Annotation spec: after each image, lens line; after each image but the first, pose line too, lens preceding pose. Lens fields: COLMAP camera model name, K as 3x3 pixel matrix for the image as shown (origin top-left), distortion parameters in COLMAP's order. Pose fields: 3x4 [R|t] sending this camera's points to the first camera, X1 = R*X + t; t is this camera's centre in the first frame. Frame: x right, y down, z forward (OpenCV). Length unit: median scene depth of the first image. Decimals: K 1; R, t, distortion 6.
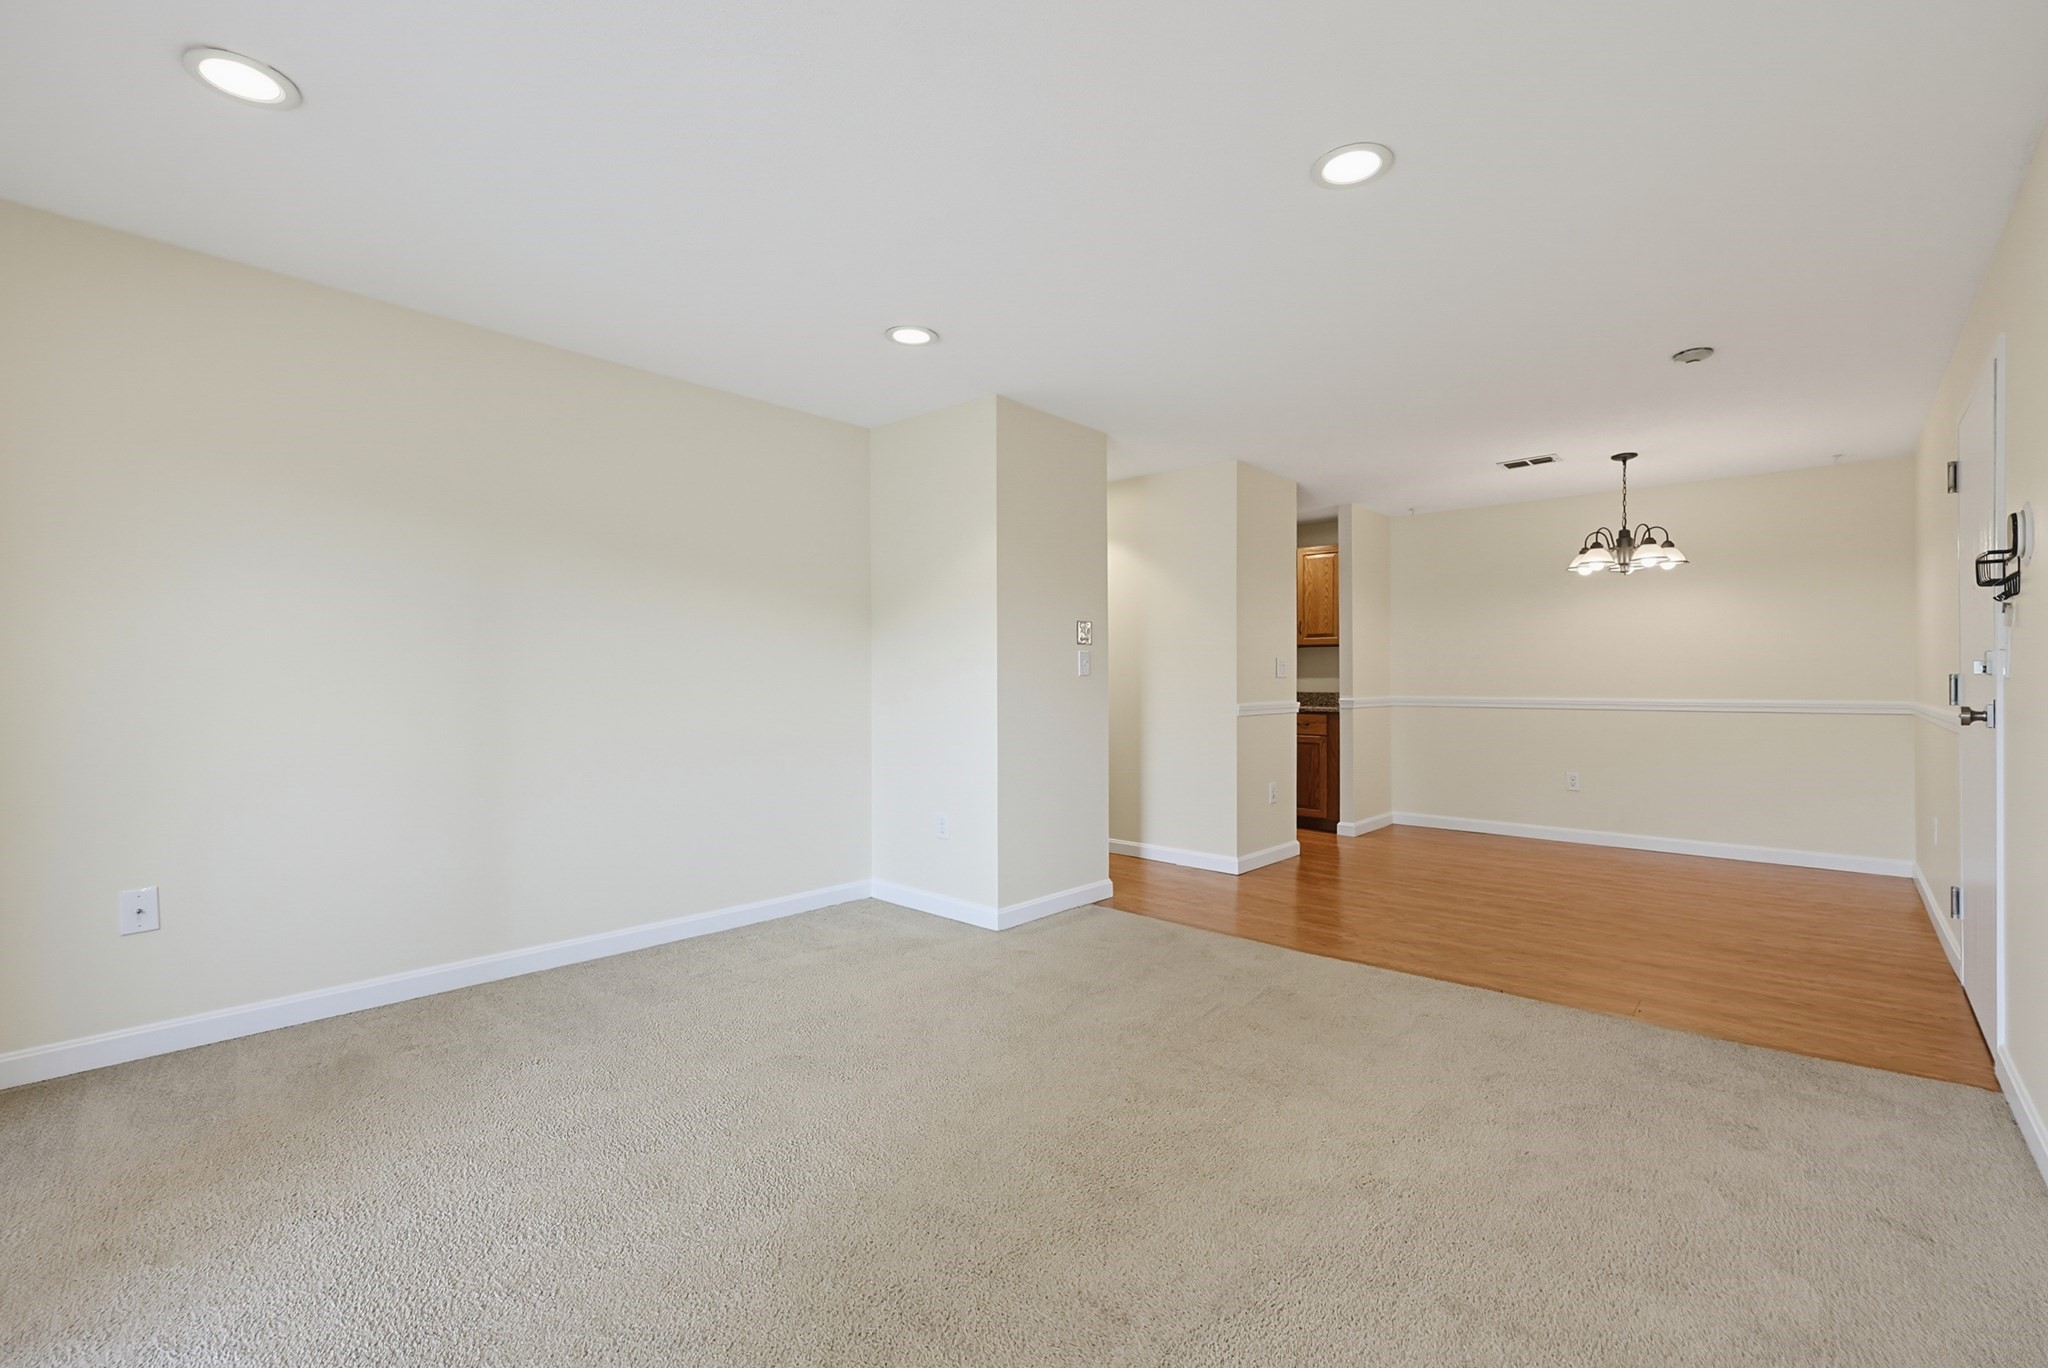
lens RADIAL K [[886.0, 0, 1034.5], [0, 886.0, 679.5], [0, 0, 1]] dist [-0.002663, 0.000263]
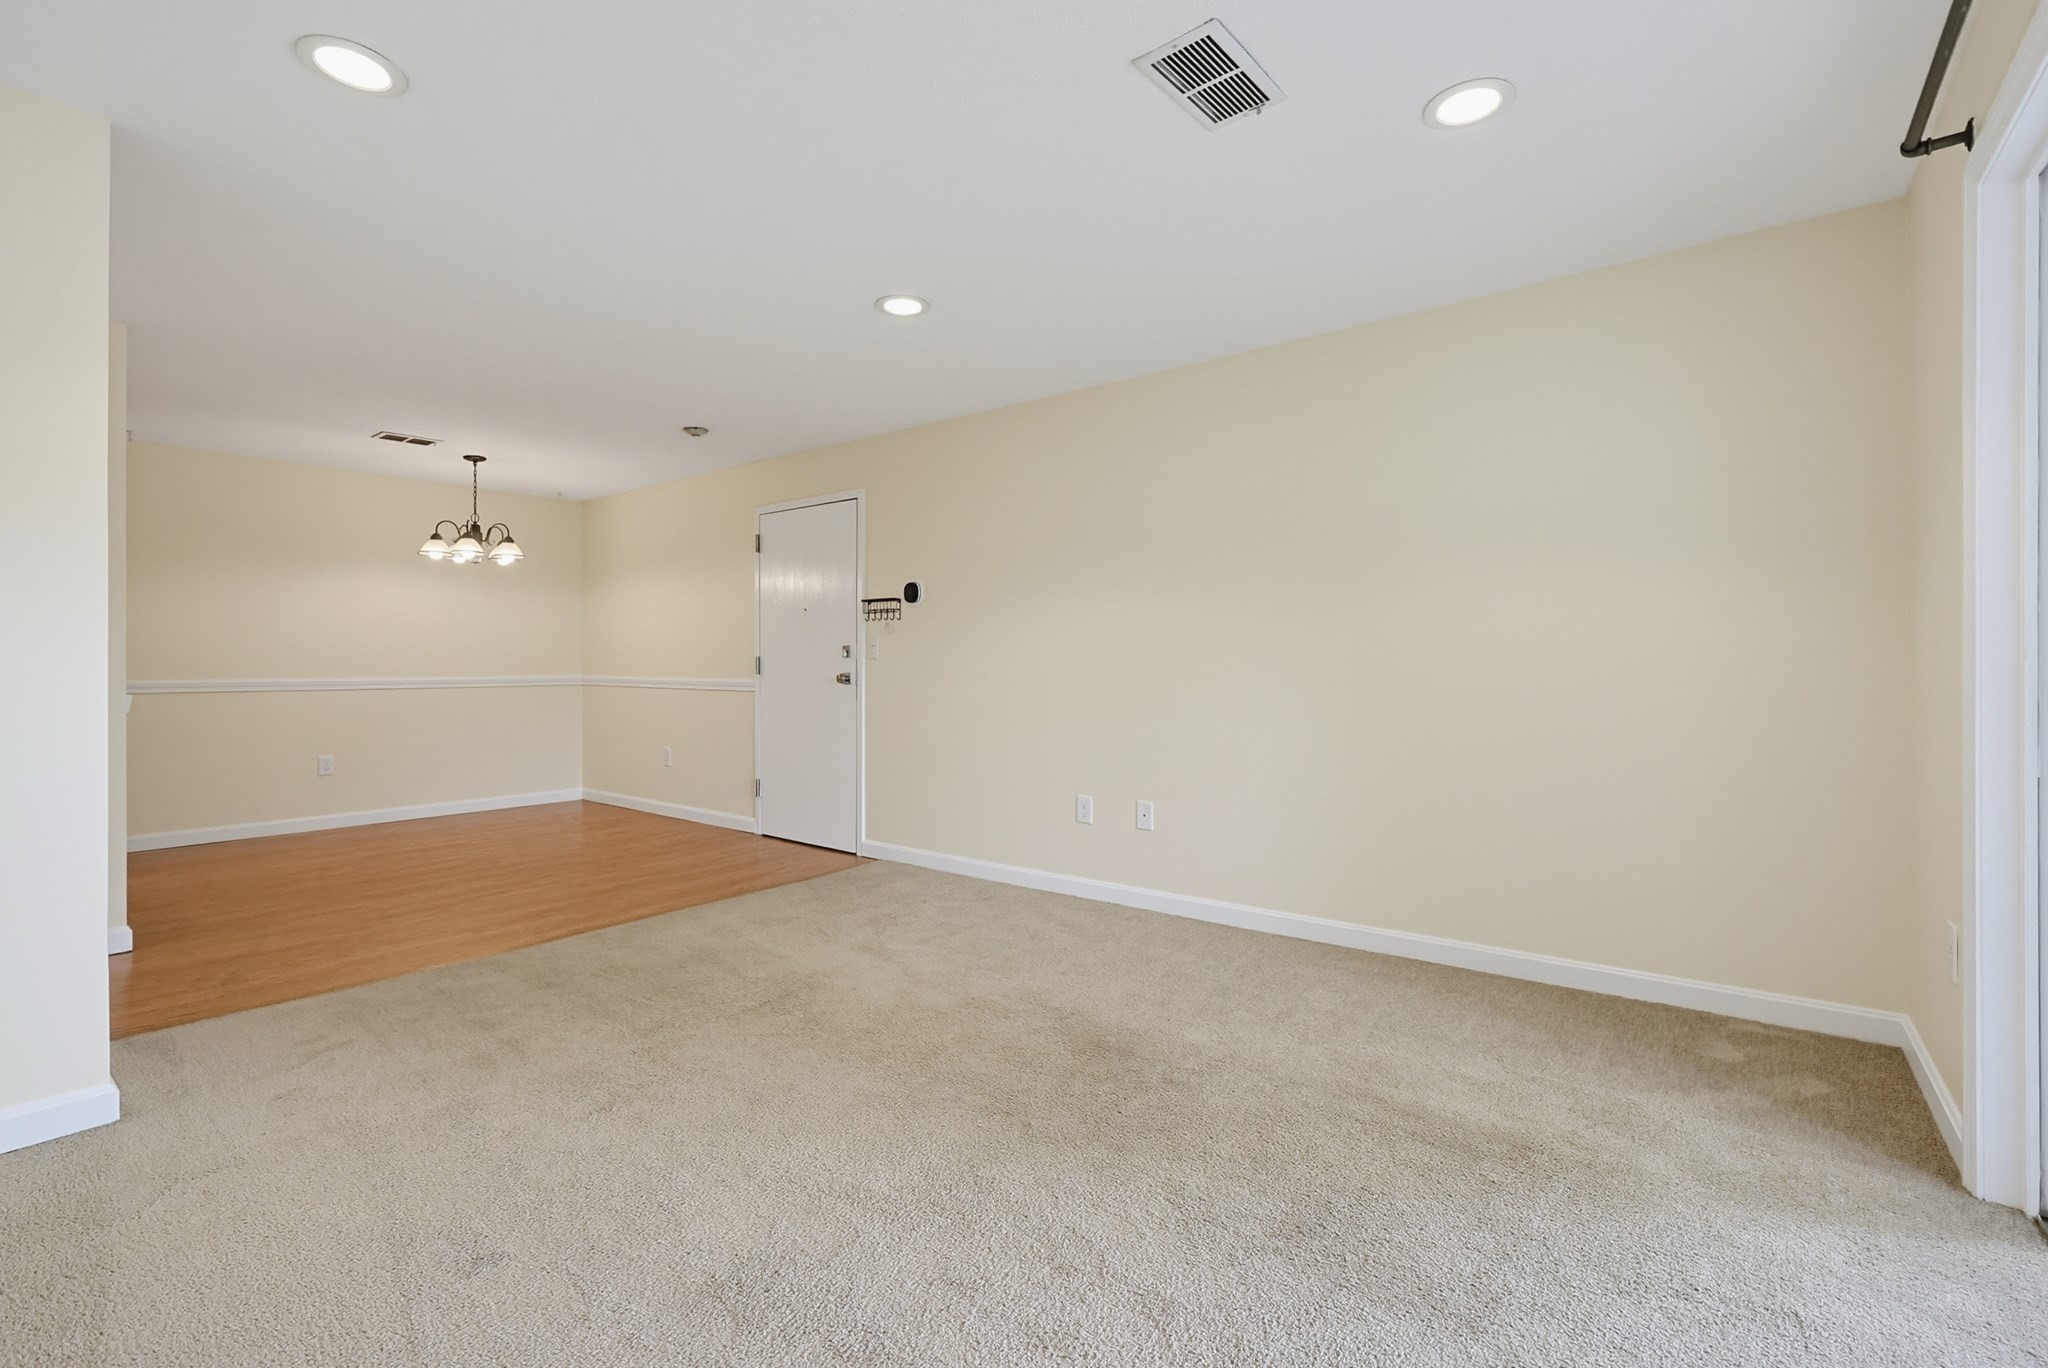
lens RADIAL K [[886.0, 0, 1035.3], [0, 886.0, 672.9], [0, 0, 1]] dist [-0.002663, 0.000263]
pose [[-0.058070, -0.015155, 0.998198, -0.704286], [-0.002140, 0.999884, 0.015056, -0.002800], [-0.998310, -0.001262, -0.058095, 0.534103]]
